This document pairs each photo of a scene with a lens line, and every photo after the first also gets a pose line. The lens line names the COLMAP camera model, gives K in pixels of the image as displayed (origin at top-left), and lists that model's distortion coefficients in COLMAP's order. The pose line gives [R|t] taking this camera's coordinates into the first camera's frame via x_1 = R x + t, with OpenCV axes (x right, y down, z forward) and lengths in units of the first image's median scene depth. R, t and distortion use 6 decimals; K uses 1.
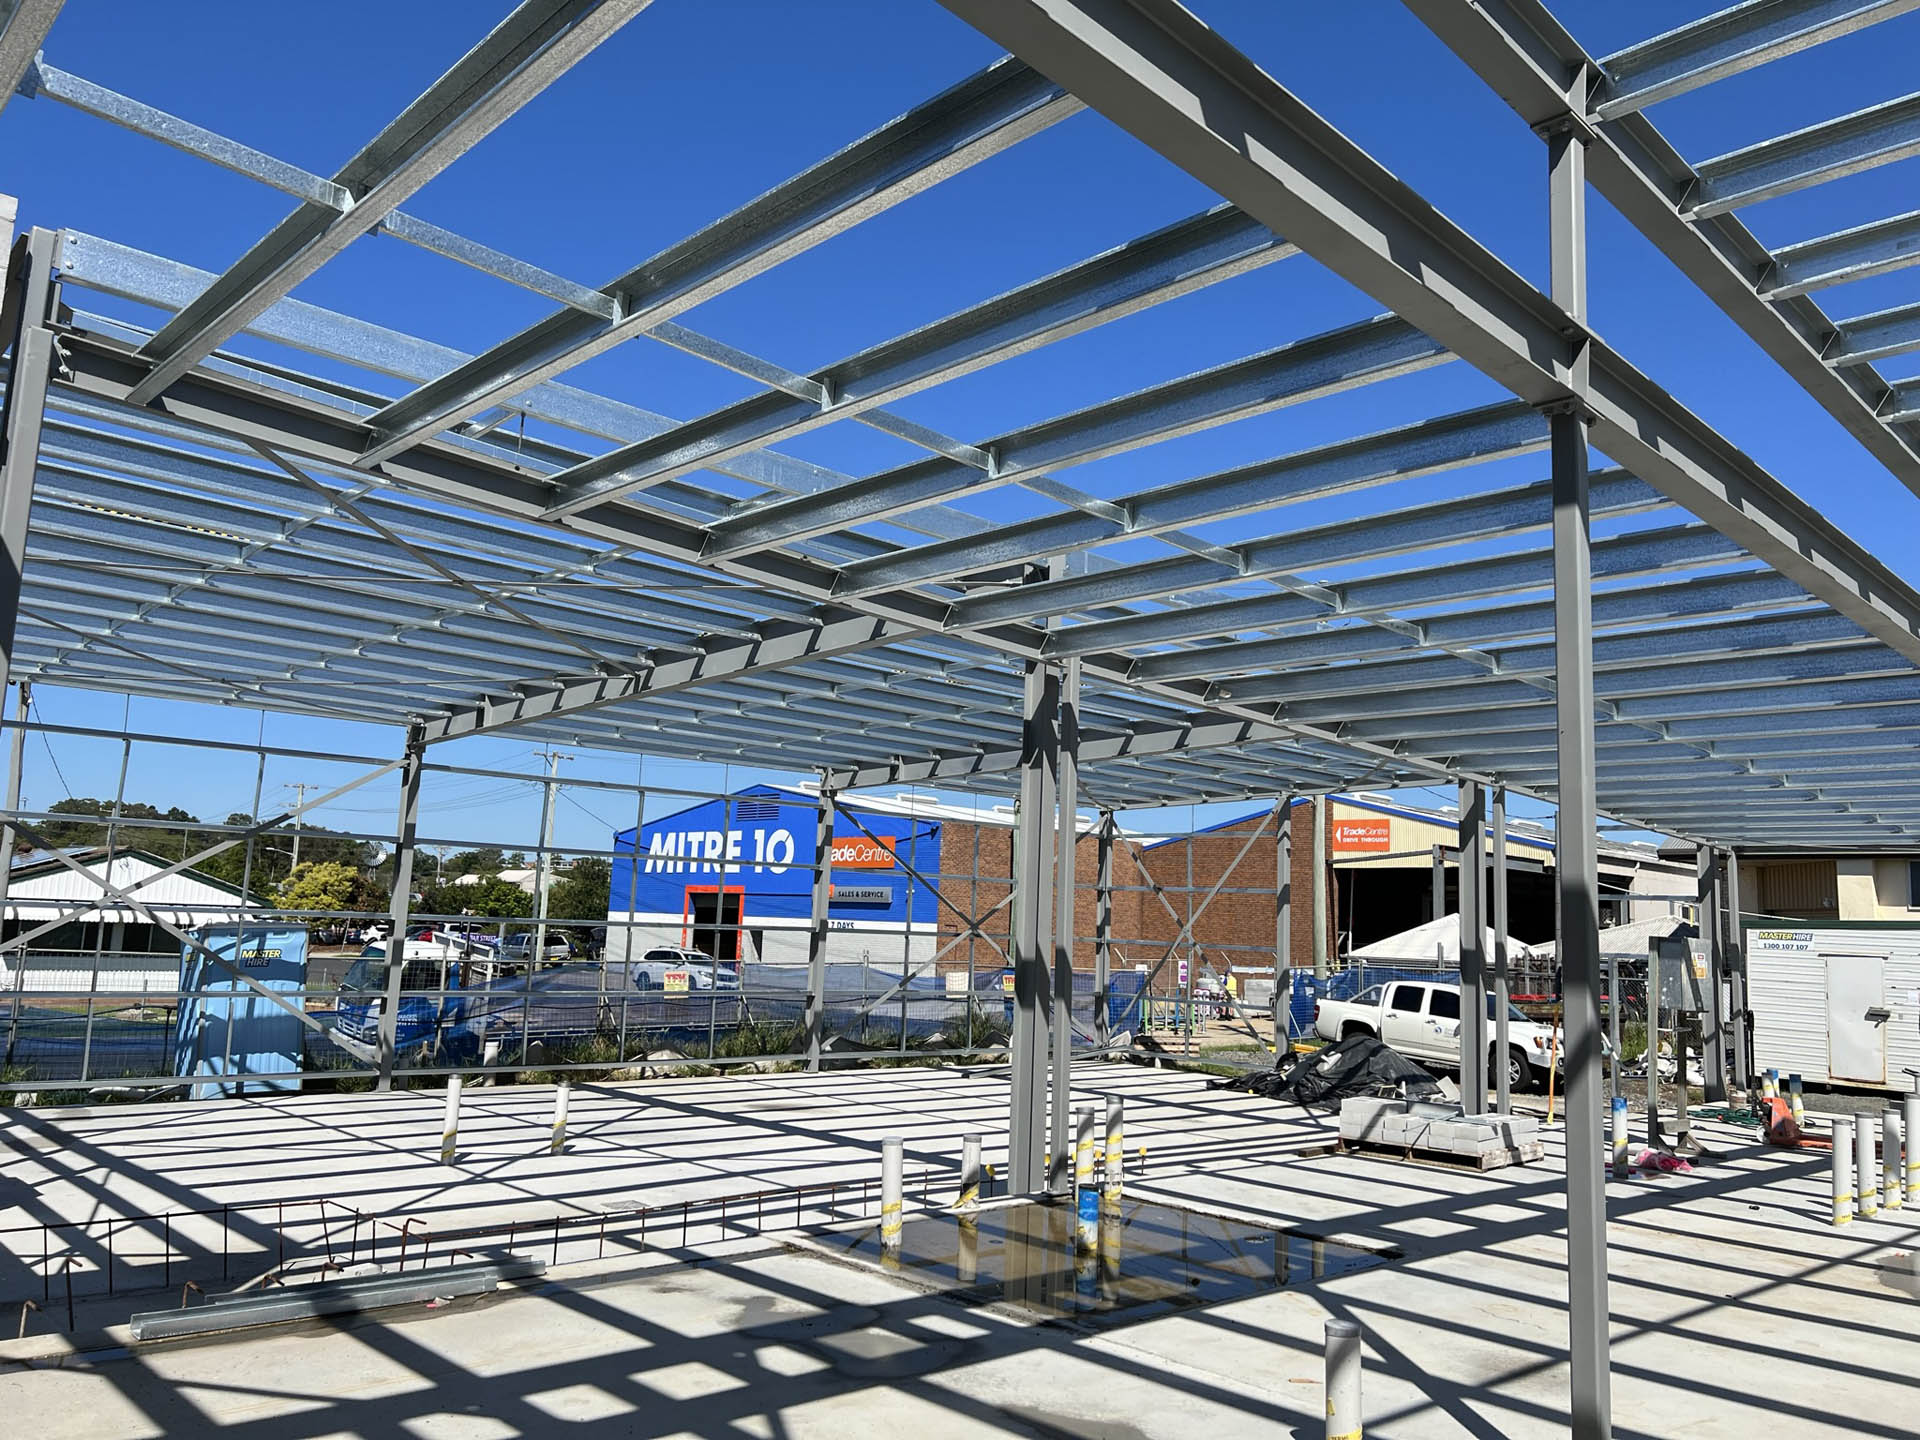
lens RADIAL K [[1431.8, 0, 952.5], [0, 1431.8, 722.8], [0, 0, 1]] dist [0.079591, -0.089301]
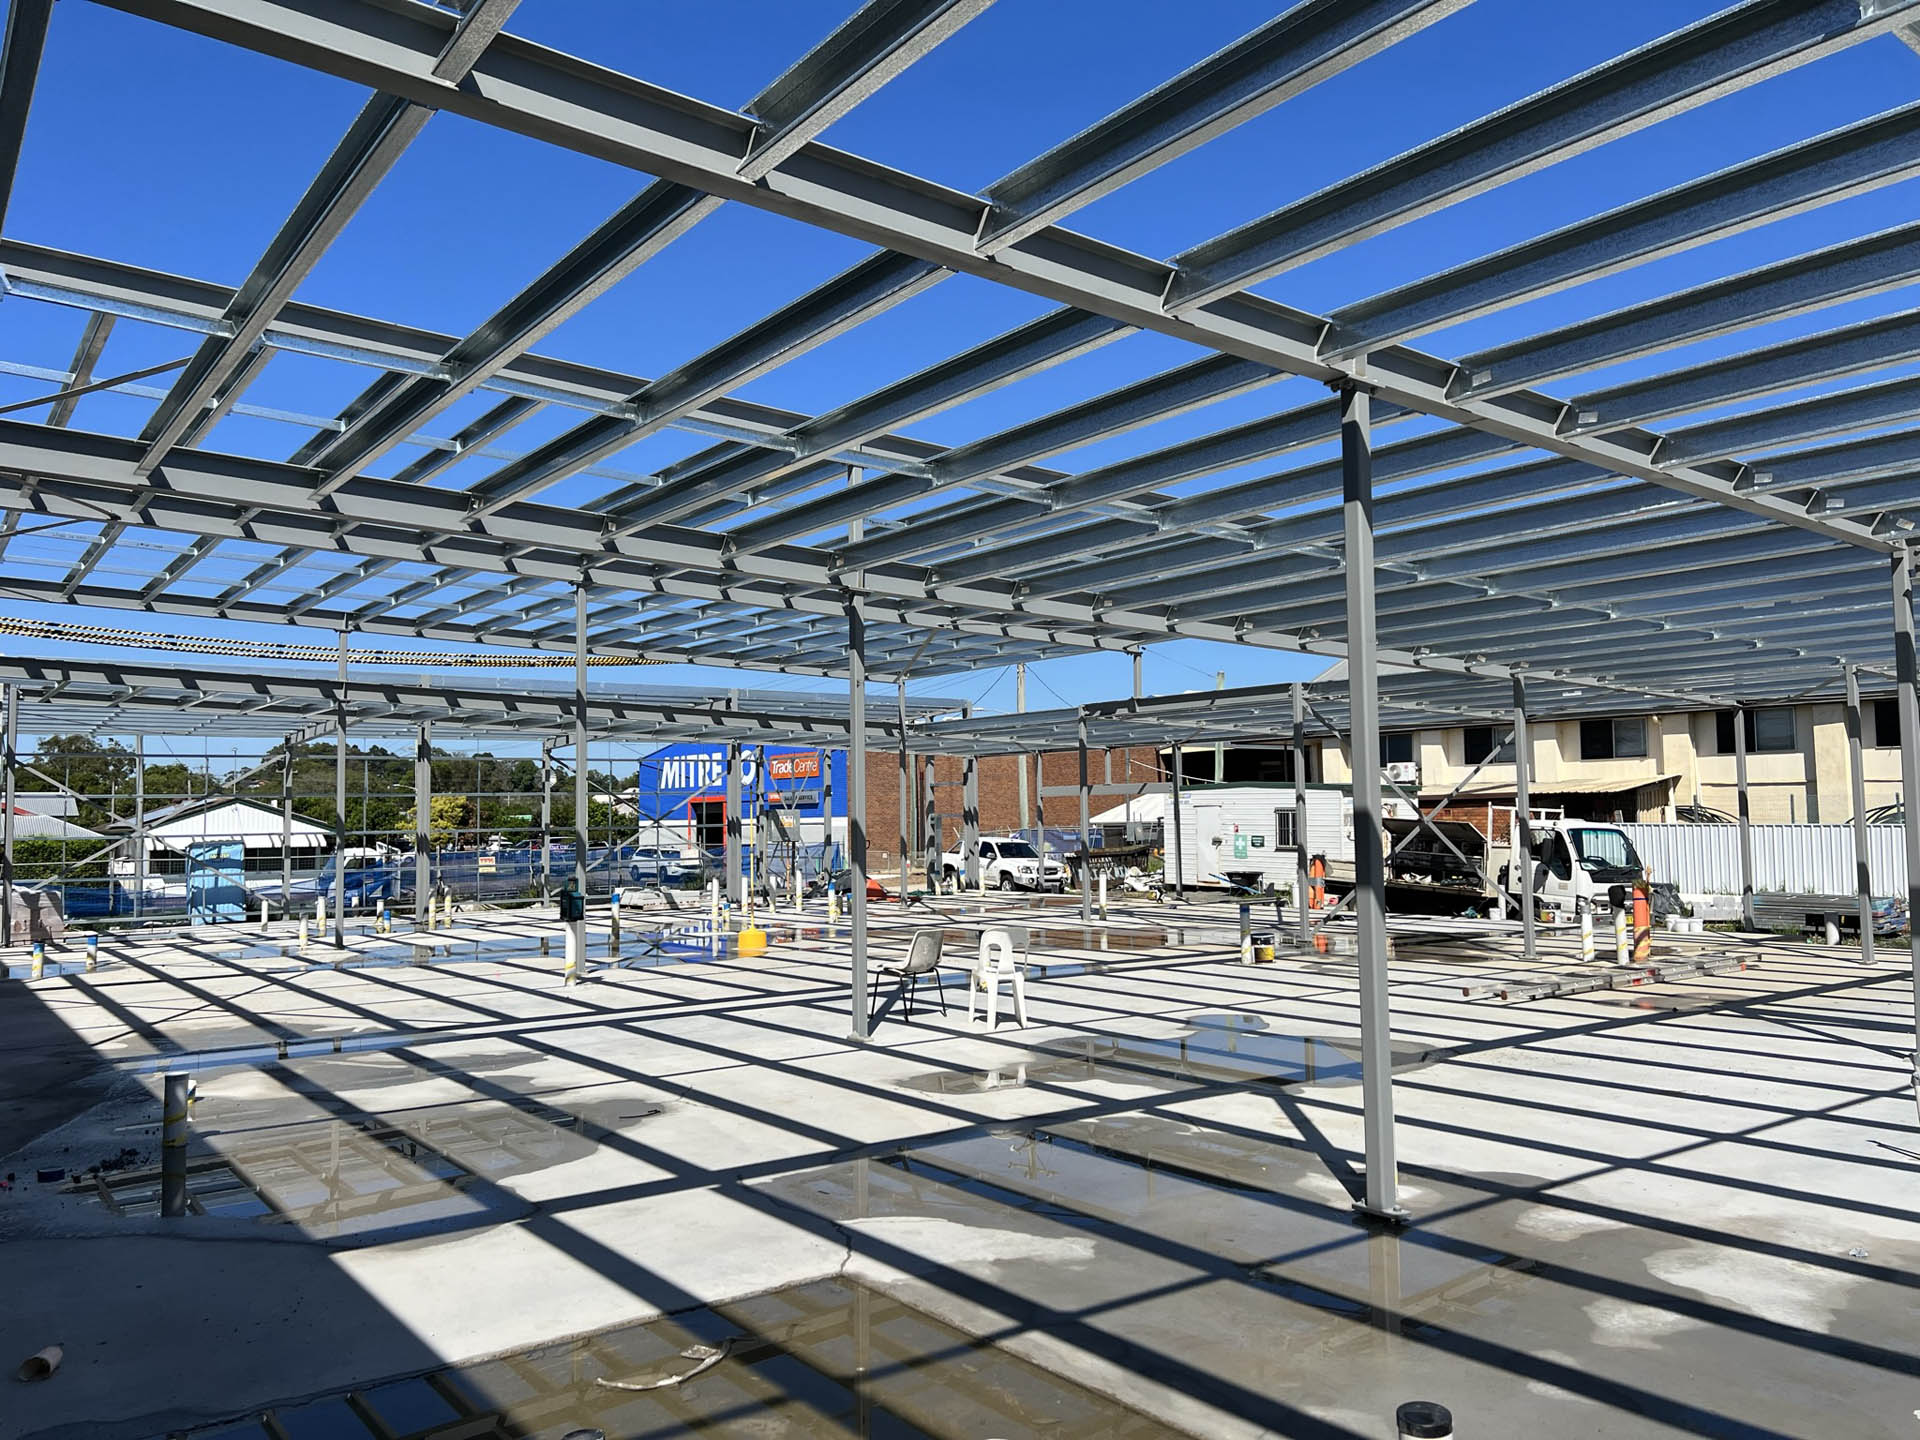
lens RADIAL K [[1432.5, 0, 960.0], [0, 1432.5, 720.0], [0, 0, 1]] dist [0.072795, -0.090635]
pose [[0.991554, -0.064339, -0.112615, 0.792603], [0.072303, 0.995053, 0.068128, -0.093303], [0.107675, -0.075695, 0.991300, -0.885007]]
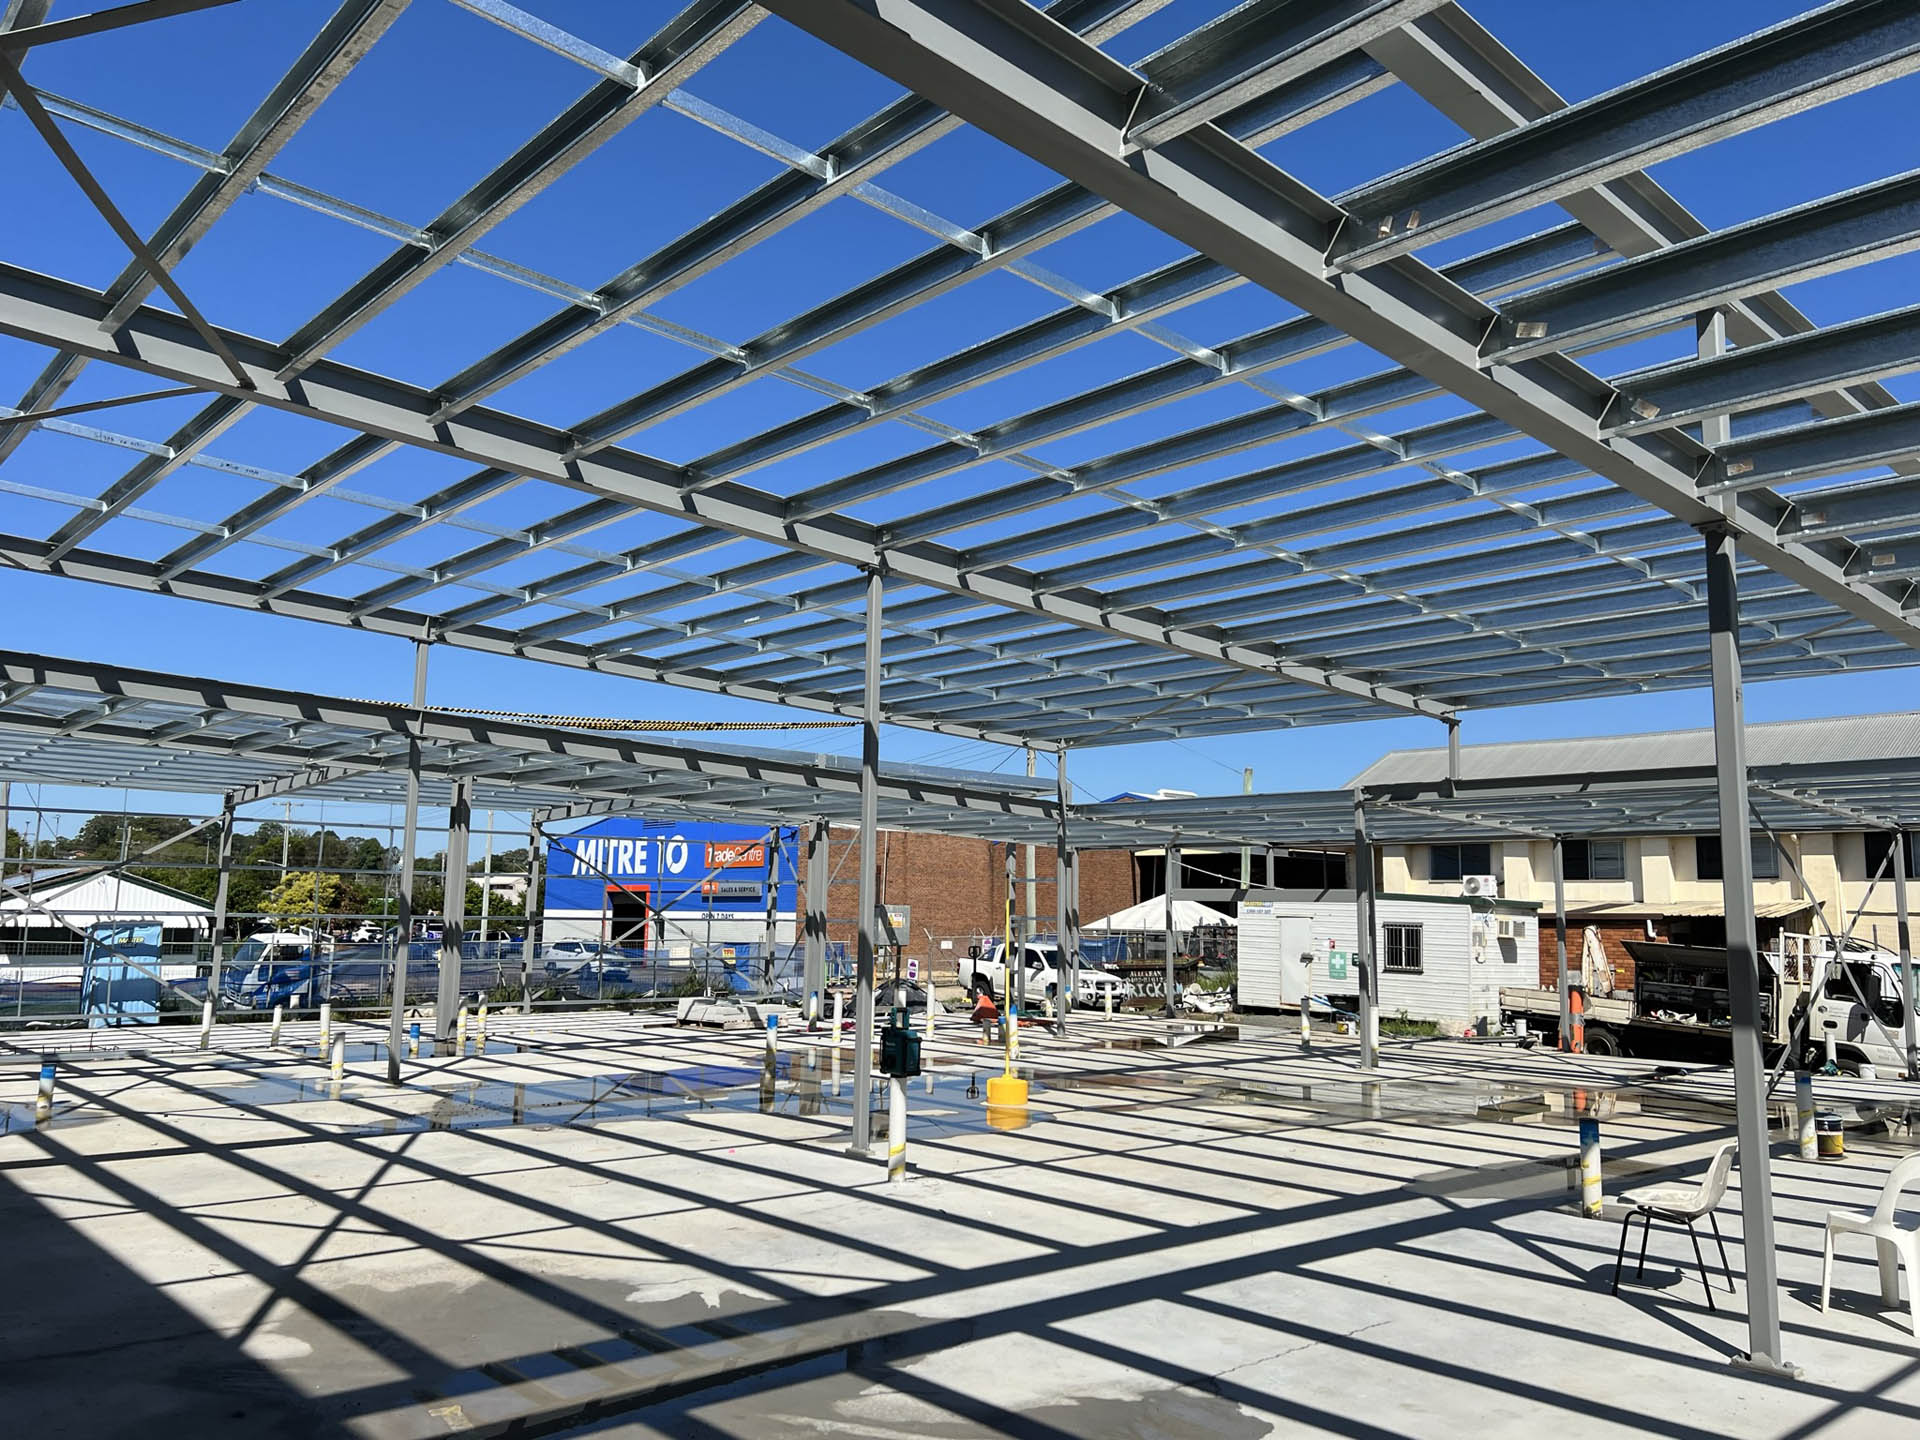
lens RADIAL K [[1432.8, 0, 956.0], [0, 1432.8, 713.8], [0, 0, 1]] dist [0.072439, -0.085449]
pose [[0.999501, -0.026313, -0.017449, 0.475810], [0.026321, 0.999654, 0.000232, -0.068544], [0.017437, -0.000691, 0.999848, -0.599399]]
